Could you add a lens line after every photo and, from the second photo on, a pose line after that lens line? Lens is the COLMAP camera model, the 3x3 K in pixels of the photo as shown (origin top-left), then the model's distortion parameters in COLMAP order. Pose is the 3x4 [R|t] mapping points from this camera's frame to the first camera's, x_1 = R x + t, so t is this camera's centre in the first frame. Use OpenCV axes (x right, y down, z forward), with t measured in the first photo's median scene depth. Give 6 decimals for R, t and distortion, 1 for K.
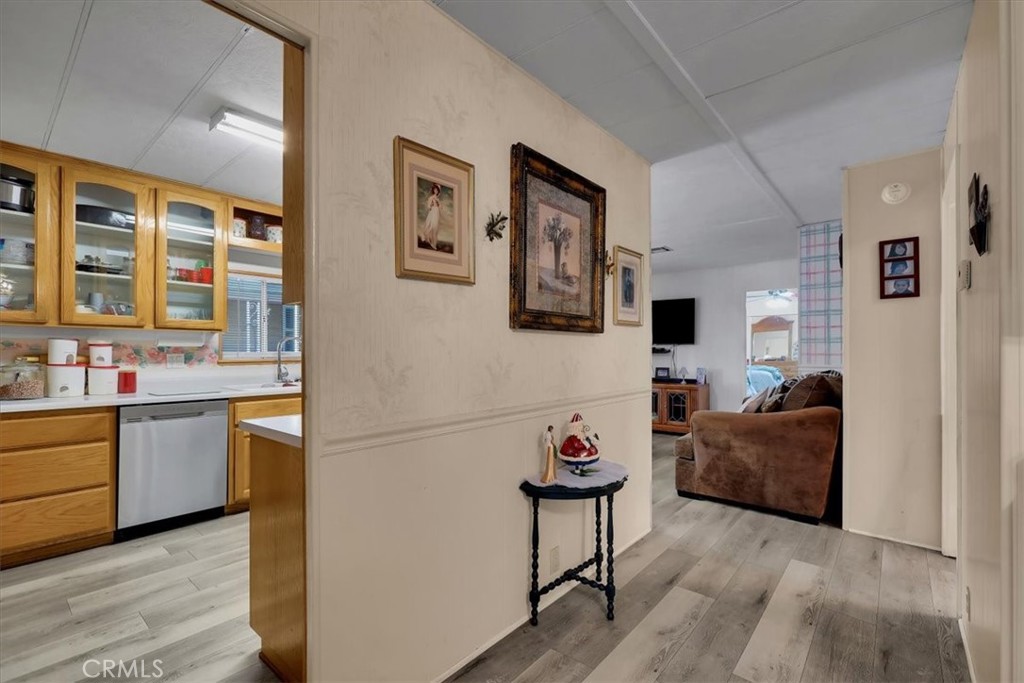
lens RADIAL K [[457.3, 0, 508.0], [0, 457.3, 349.2], [0, 0, 1]] dist [-0.004334, 0.002139]
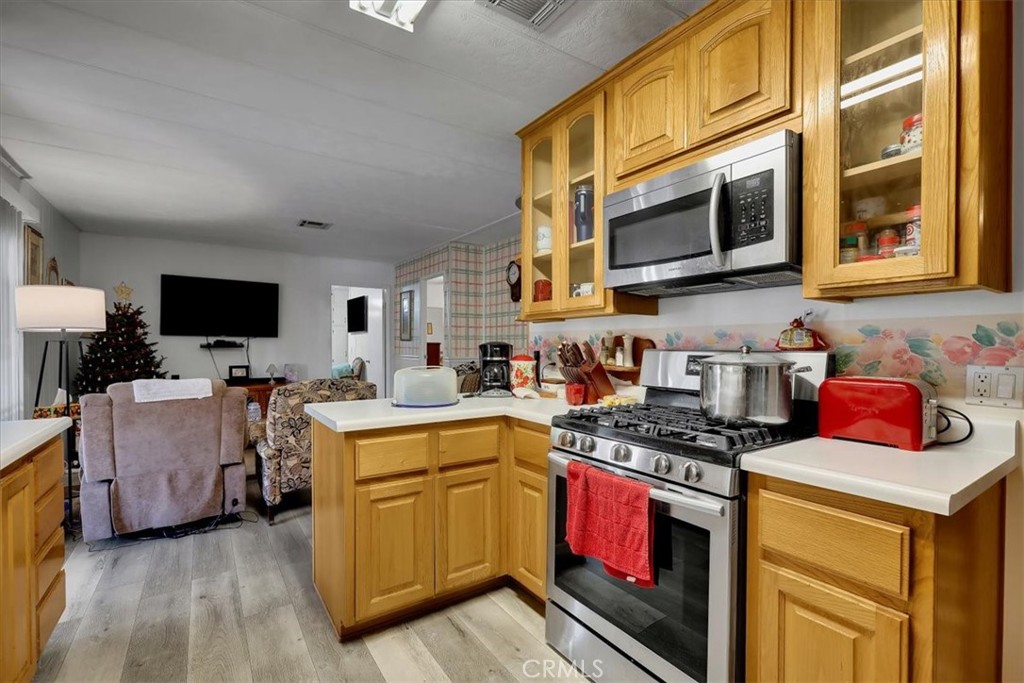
lens RADIAL K [[457.3, 0, 508.0], [0, 457.3, 349.2], [0, 0, 1]] dist [-0.004334, 0.002139]
pose [[0.266897, -0.007601, 0.963695, -0.678738], [-0.008887, 0.999907, 0.010348, -0.001807], [-0.963684, -0.011326, 0.266804, 0.764224]]
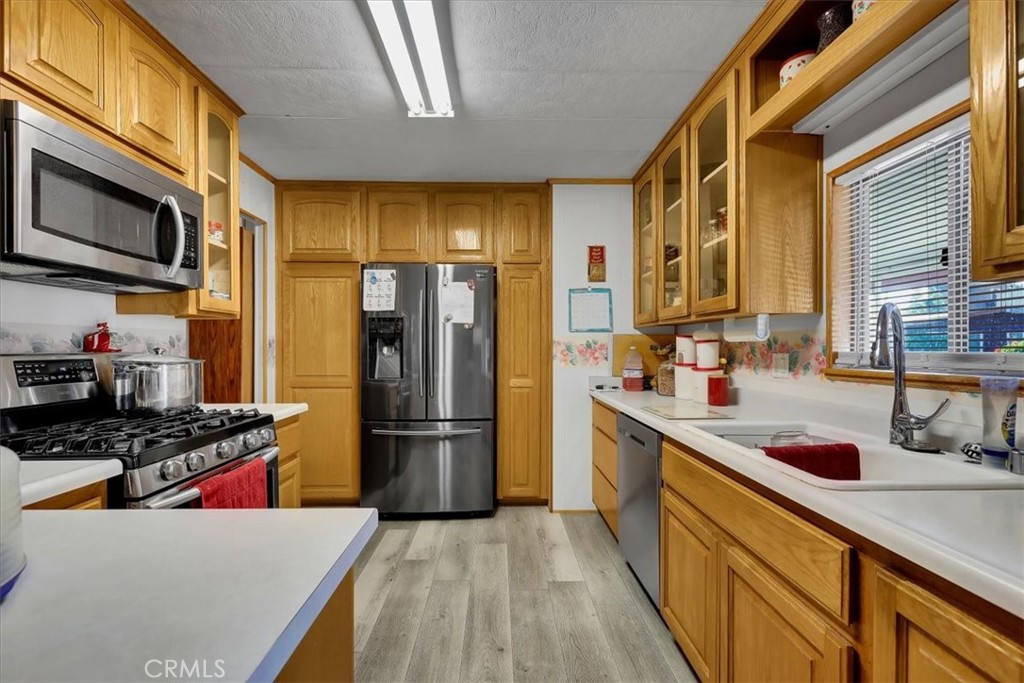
lens RADIAL K [[457.3, 0, 508.0], [0, 457.3, 349.2], [0, 0, 1]] dist [-0.004334, 0.002139]
pose [[-0.745275, 0.004756, -0.666741, -0.081292], [0.007154, 0.999974, -0.000864, 0.002518], [0.666719, -0.005414, -0.745289, 1.364250]]
